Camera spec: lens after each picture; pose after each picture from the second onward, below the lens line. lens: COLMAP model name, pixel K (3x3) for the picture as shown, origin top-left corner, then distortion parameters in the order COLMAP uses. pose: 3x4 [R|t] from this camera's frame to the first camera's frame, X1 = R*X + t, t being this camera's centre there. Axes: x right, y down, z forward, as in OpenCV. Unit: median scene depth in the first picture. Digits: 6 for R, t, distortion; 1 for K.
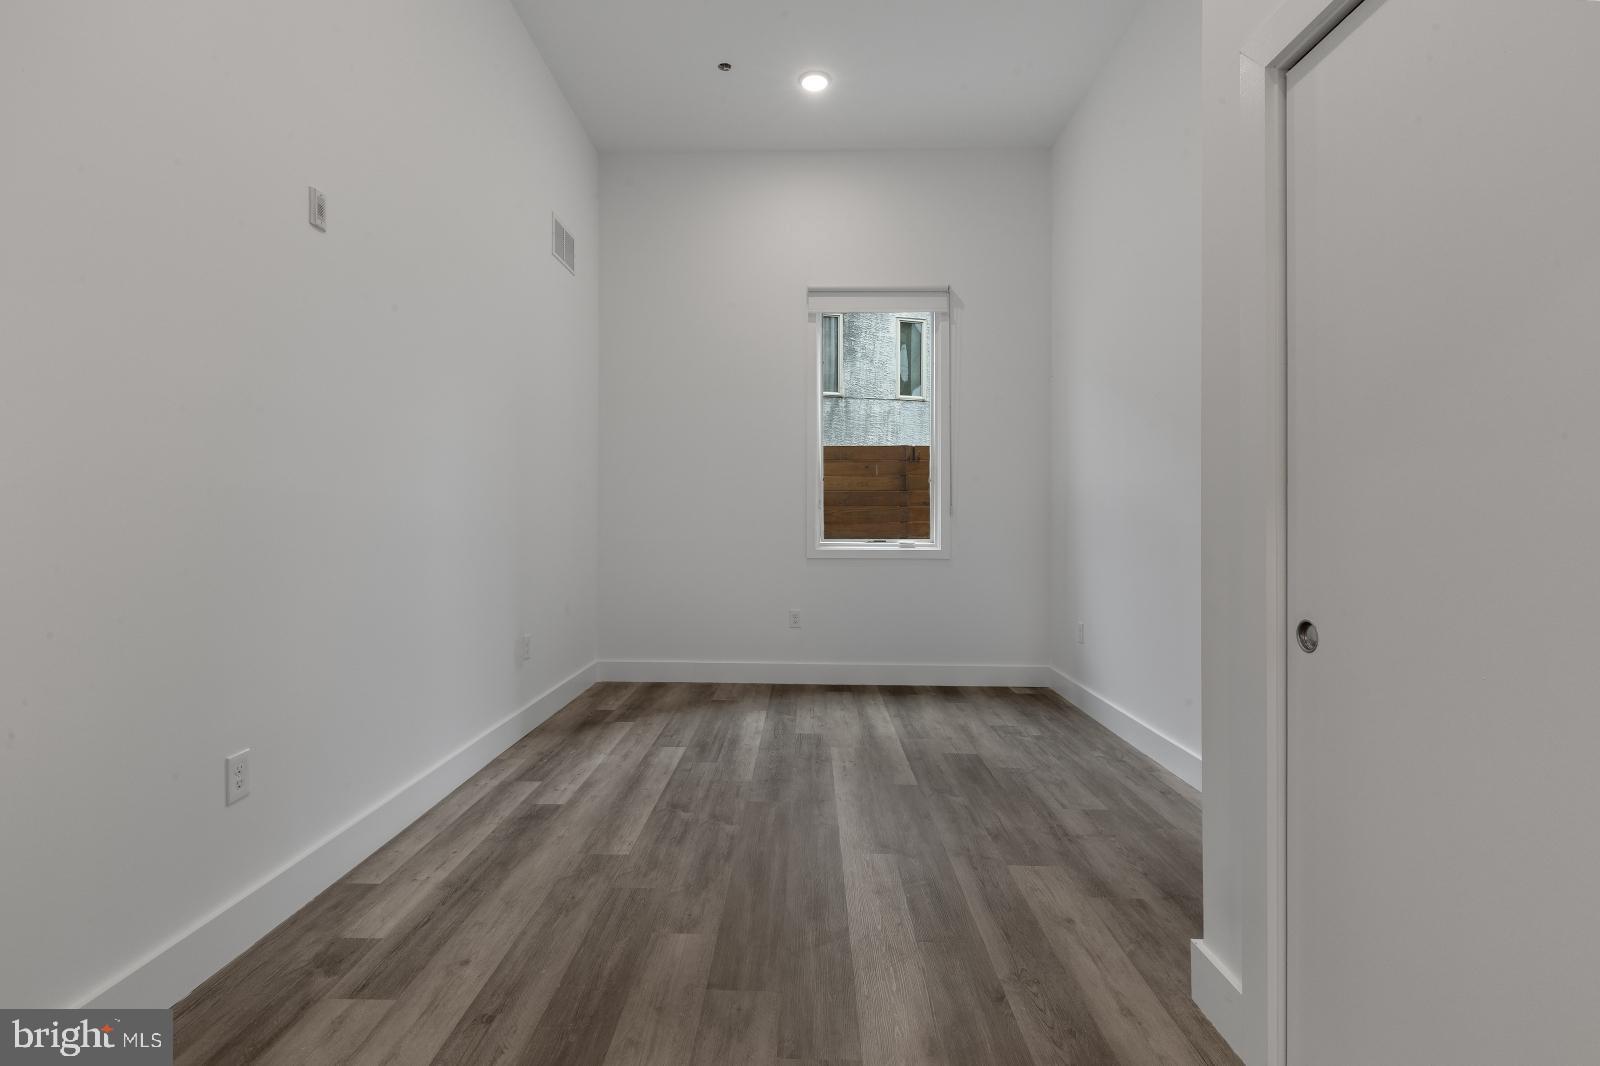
lens RADIAL K [[749.7, 0, 792.4], [0, 749.7, 519.2], [0, 0, 1]] dist [0.001371, -0.000362]
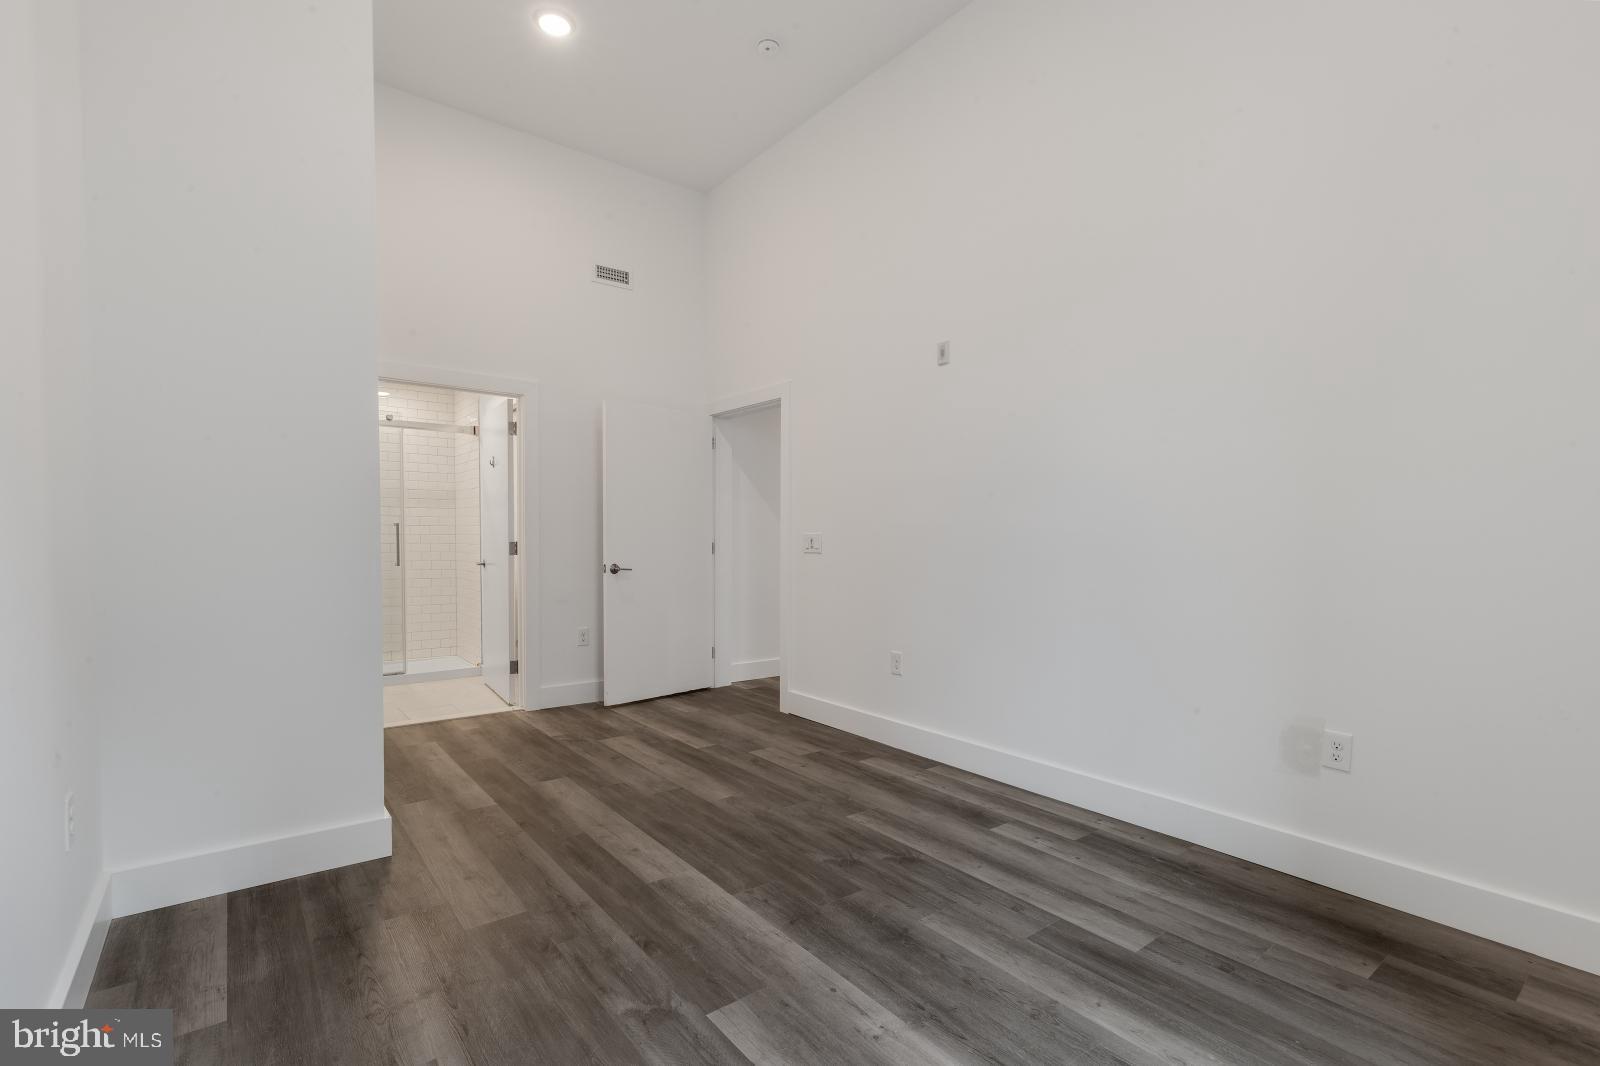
lens RADIAL K [[730.4, 0, 798.8], [0, 730.4, 527.6], [0, 0, 1]] dist [0.002062, -0.000550]
pose [[-0.776549, -0.015988, -0.629854, 0.449037], [-0.009469, 0.999861, -0.013705, -0.000748], [0.629985, -0.004679, -0.776593, 1.427534]]
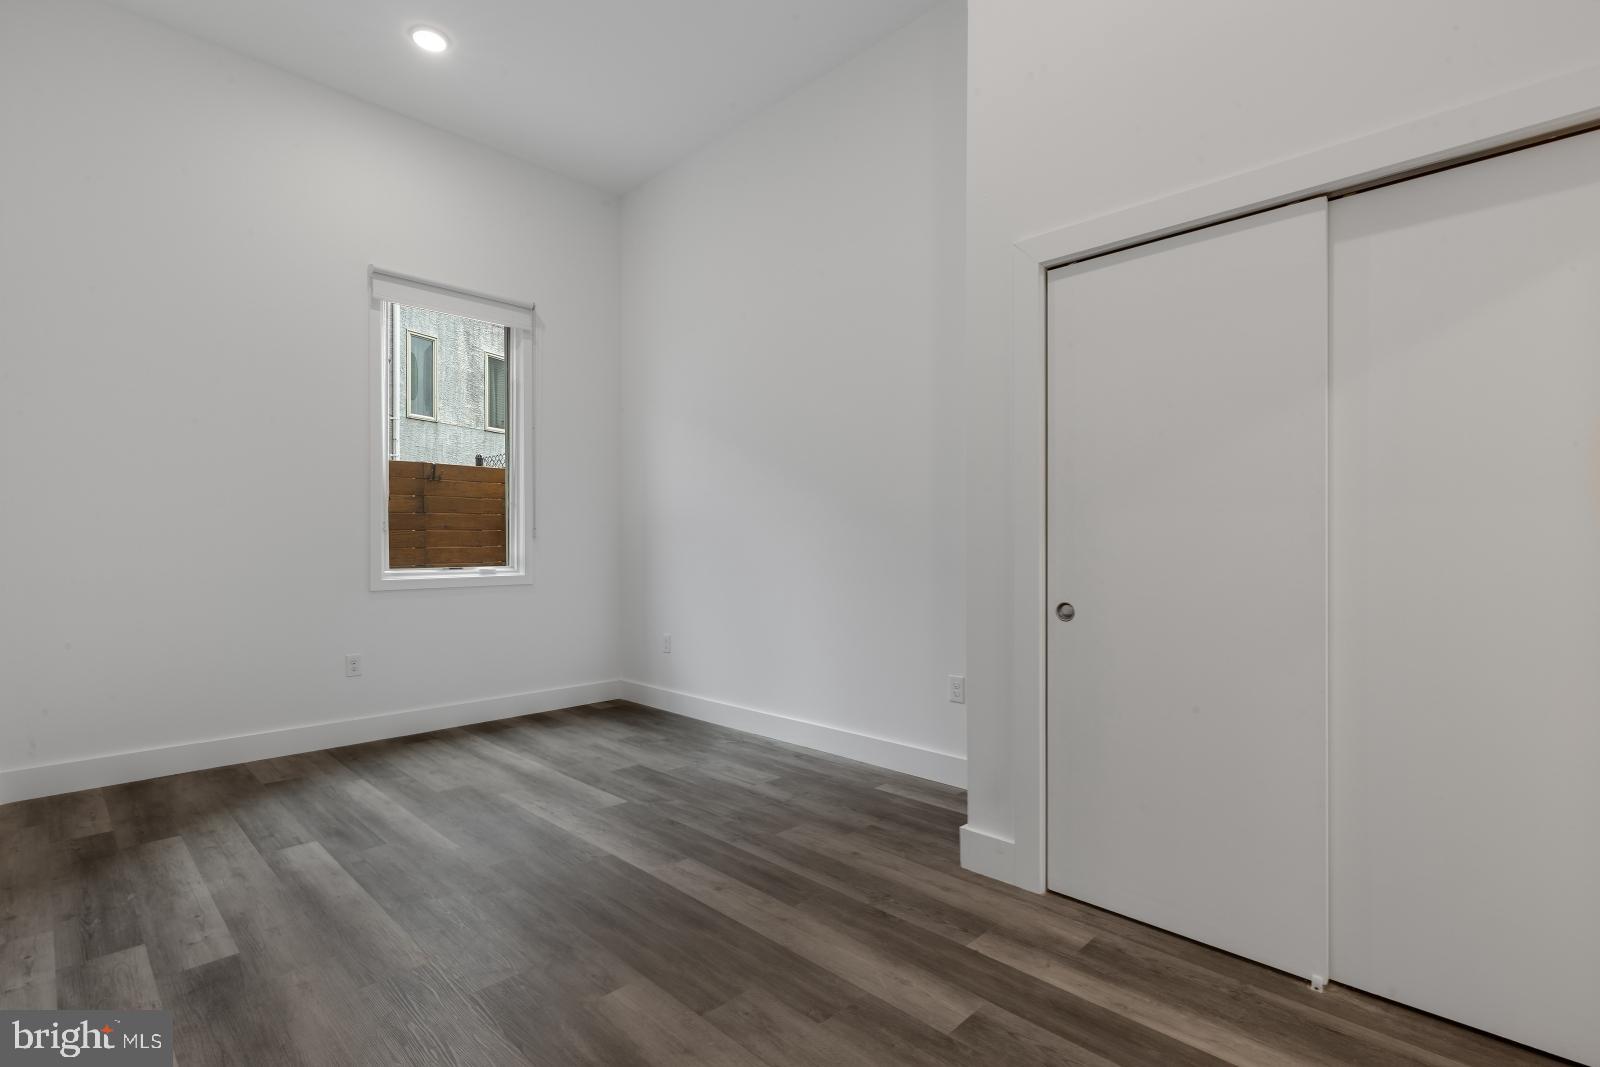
lens RADIAL K [[746.1, 0, 799.0], [0, 746.1, 553.3], [0, 0, 1]] dist [0.003224, -0.000159]
pose [[0.683062, -0.016102, 0.730183, -0.405691], [0.006089, 0.999848, 0.016352, -0.002414], [-0.730335, -0.006723, 0.683056, 0.125892]]
